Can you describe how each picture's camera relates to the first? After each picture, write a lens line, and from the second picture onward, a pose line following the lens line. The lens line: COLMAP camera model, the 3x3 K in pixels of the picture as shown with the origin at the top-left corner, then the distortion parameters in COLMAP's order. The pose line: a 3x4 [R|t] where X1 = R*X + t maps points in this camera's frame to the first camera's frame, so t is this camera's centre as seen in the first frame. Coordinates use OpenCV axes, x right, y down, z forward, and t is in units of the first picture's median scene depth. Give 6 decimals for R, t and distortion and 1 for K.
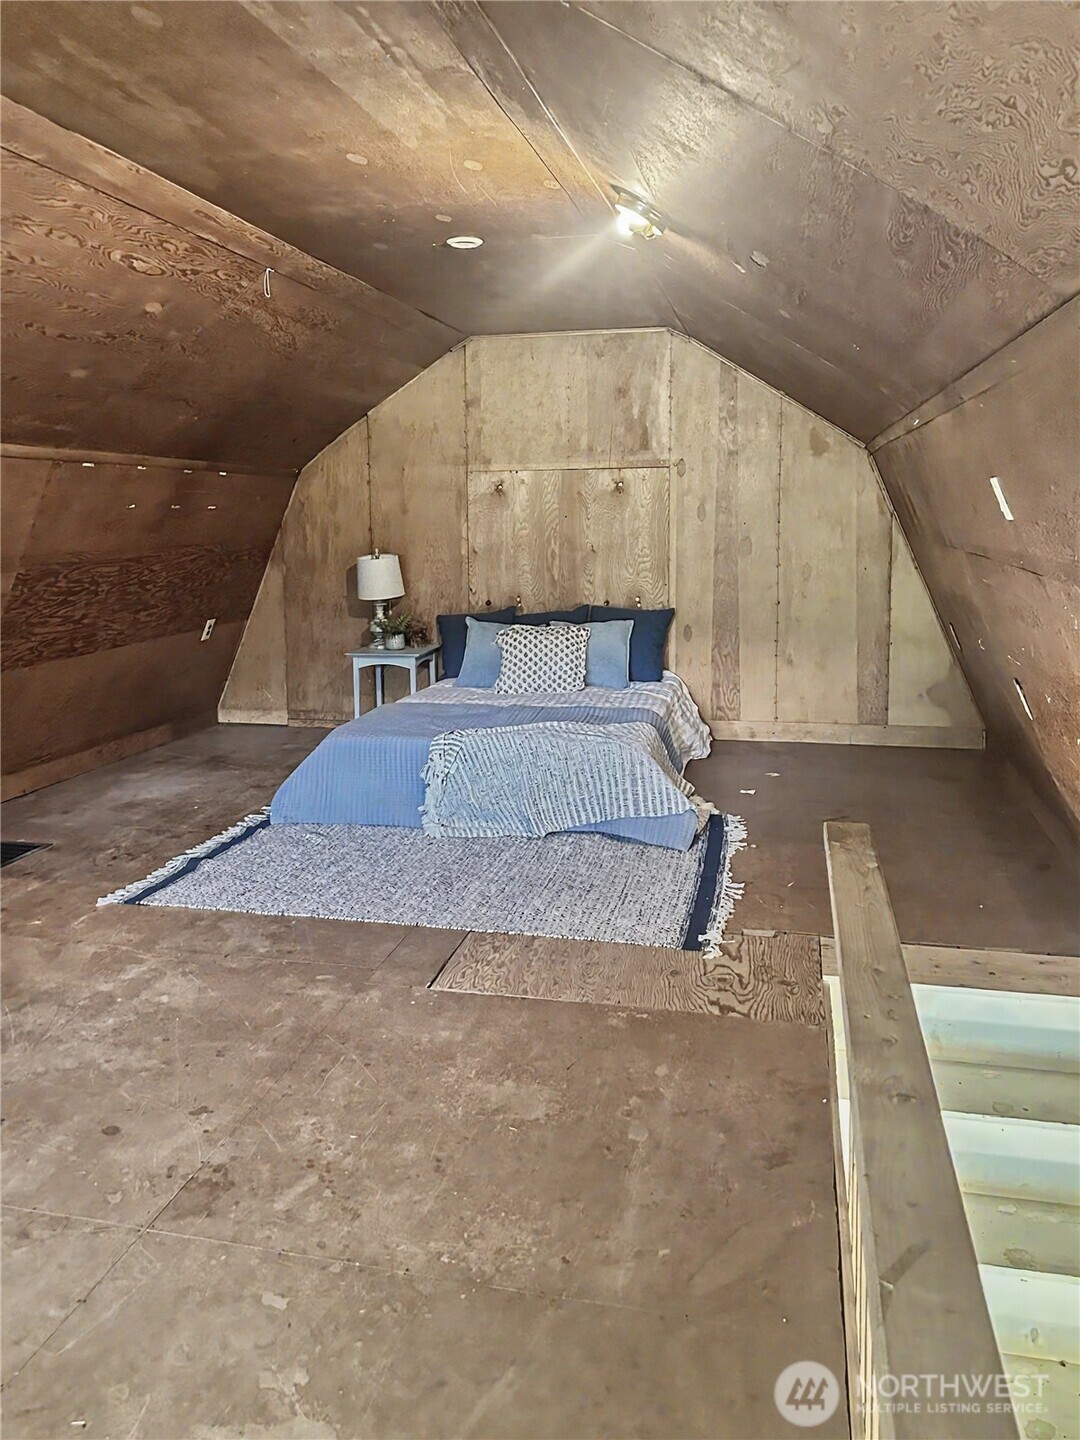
lens RADIAL K [[1065.1, 0, 495.1], [0, 1065.1, 700.0], [0, 0, 1]] dist [0.171239, -0.384084]
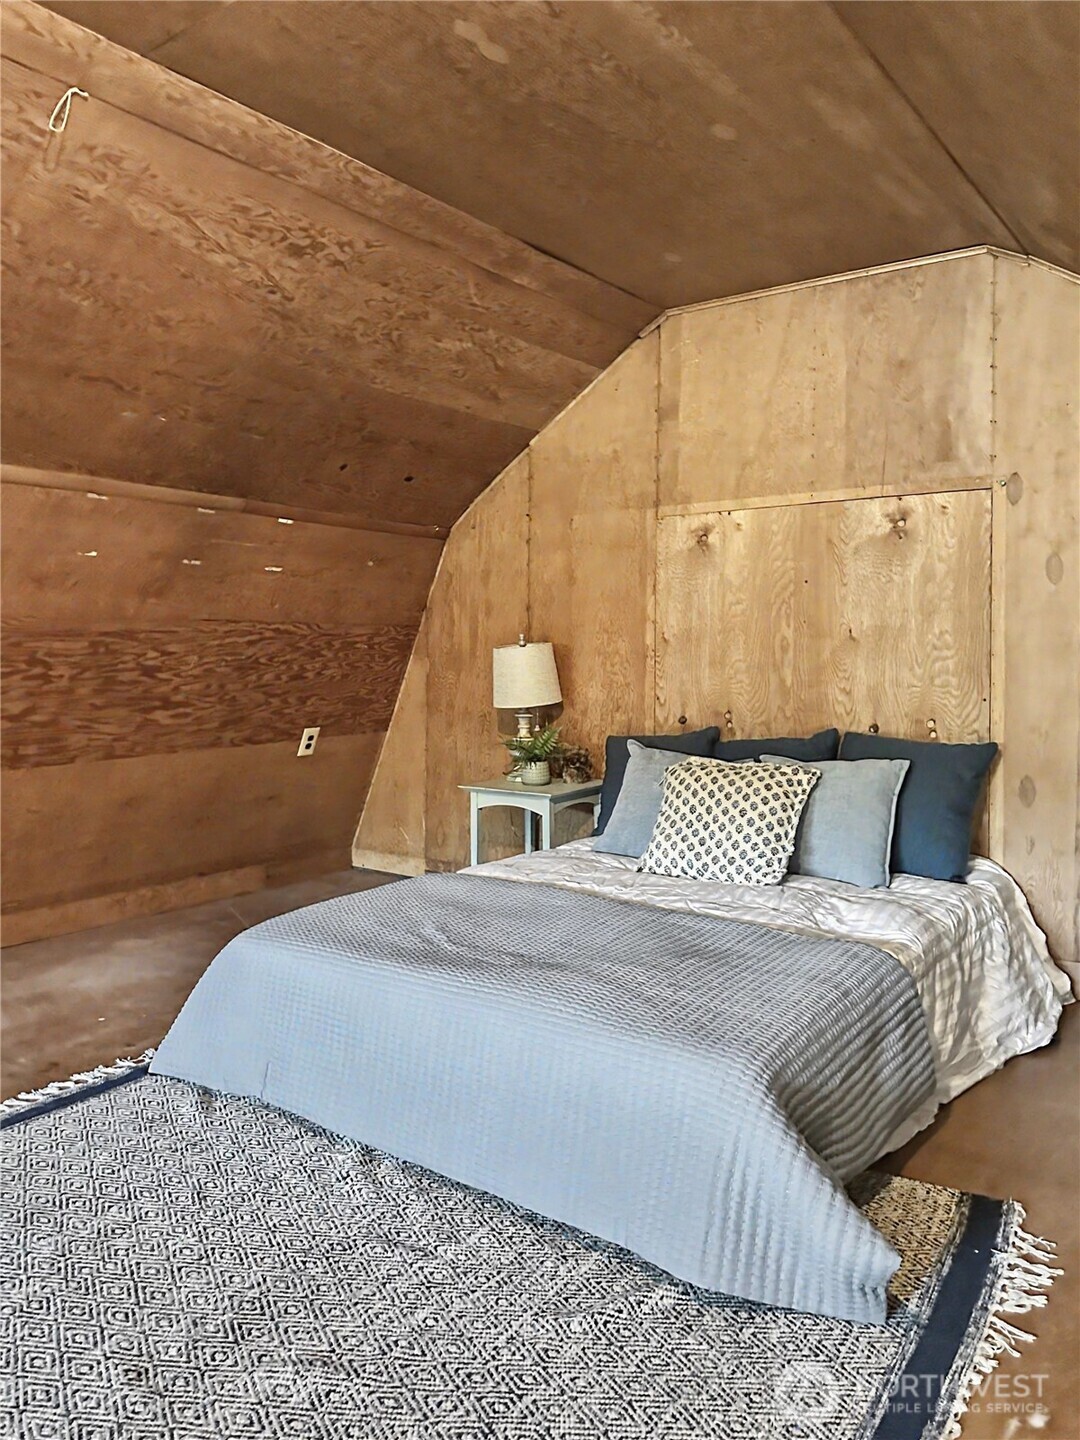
lens RADIAL K [[1065.1, 0, 495.1], [0, 1065.1, 700.0], [0, 0, 1]] dist [0.171239, -0.384084]
pose [[0.923894, 0.035468, -0.381002, 0.136844], [-0.079656, 0.991709, -0.100839, -0.031343], [0.374266, 0.123514, 0.919059, 0.390652]]
